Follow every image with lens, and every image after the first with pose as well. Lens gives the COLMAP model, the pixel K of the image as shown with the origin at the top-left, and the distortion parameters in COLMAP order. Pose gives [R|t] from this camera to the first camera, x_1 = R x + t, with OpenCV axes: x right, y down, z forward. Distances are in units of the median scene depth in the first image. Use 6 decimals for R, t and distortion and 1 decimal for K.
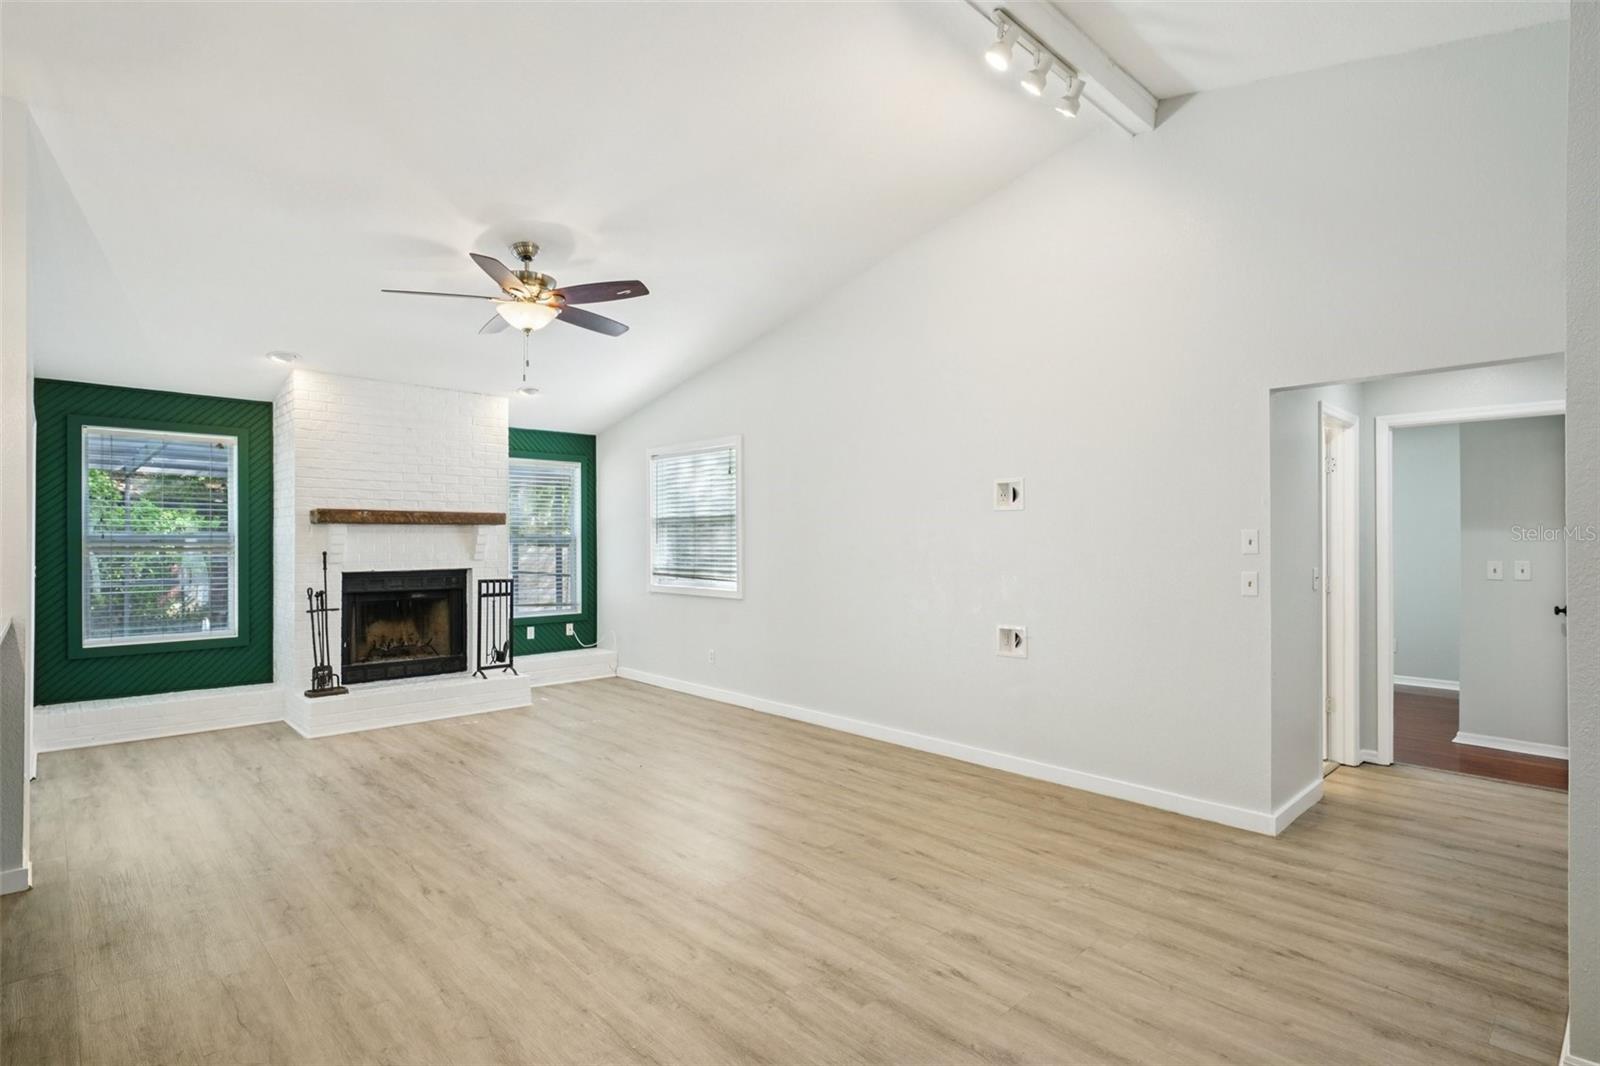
lens RADIAL K [[787.3, 0, 795.6], [0, 787.3, 536.8], [0, 0, 1]] dist [0.001772, 0.000666]
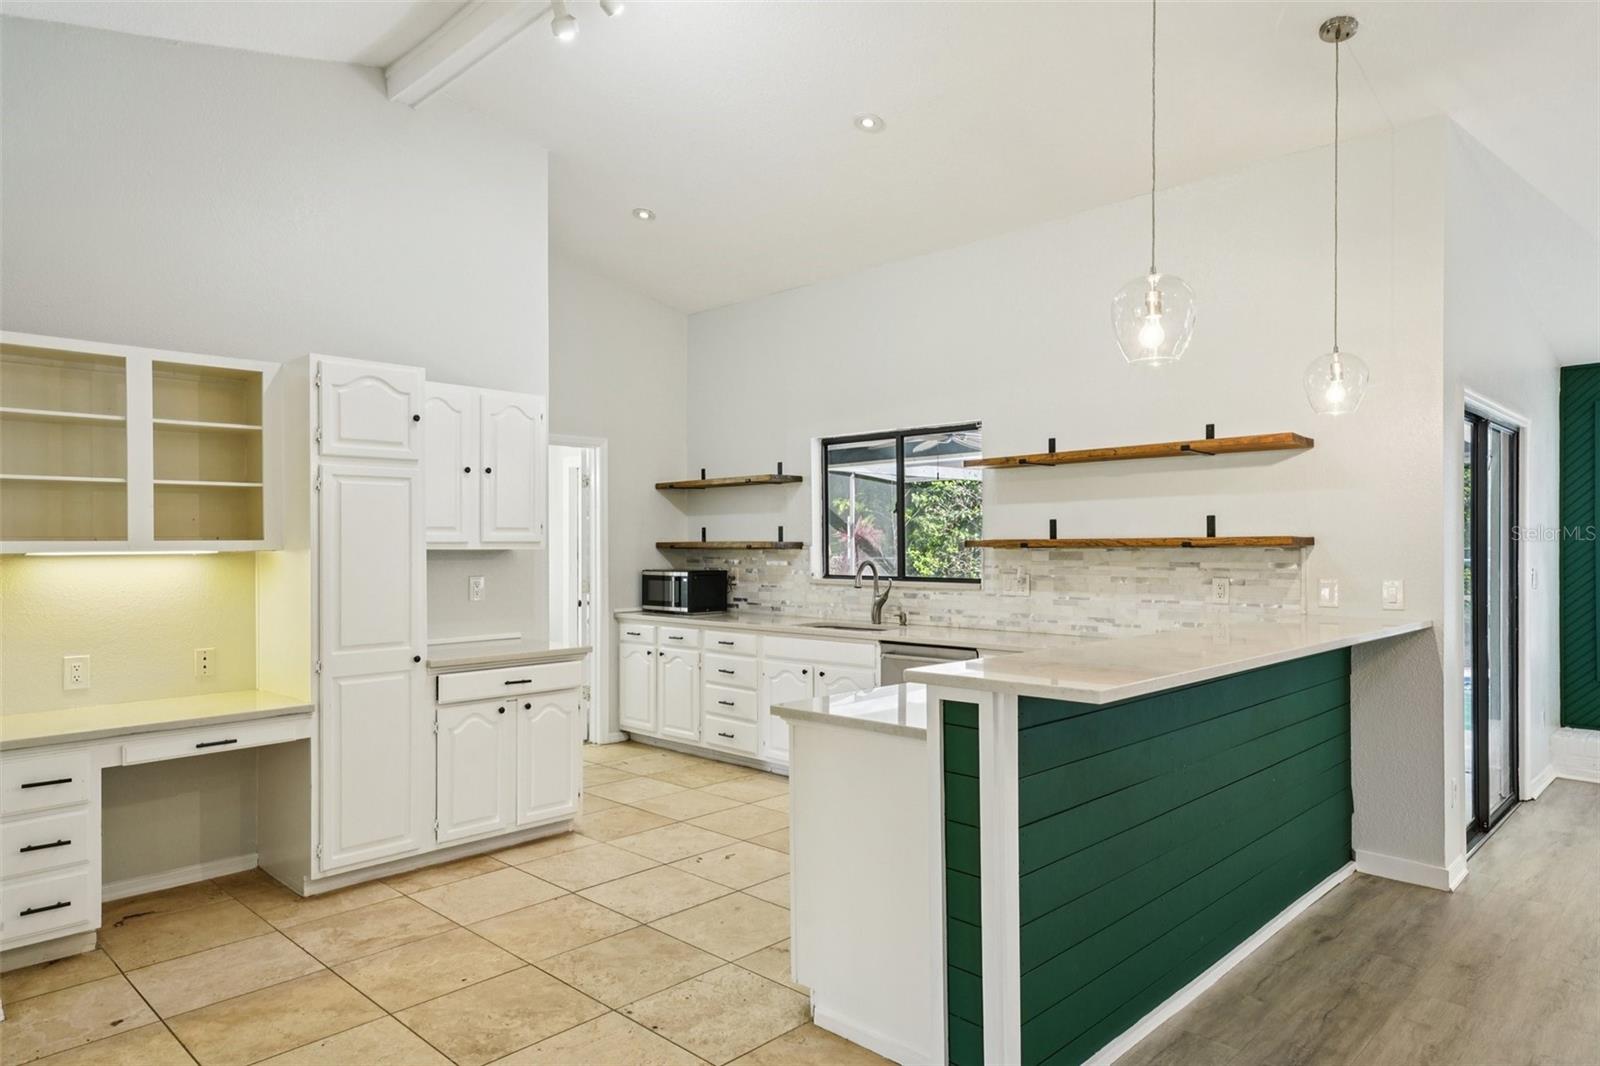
lens RADIAL K [[984.1, 0, 794.5], [0, 984.1, 543.5], [0, 0, 1]] dist [0.024541, 0.001216]
pose [[0.037498, -0.001414, -0.999296, 0.142154], [0.006679, 0.999977, -0.001165, -0.001667], [0.999274, -0.006631, 0.037506, 0.061455]]
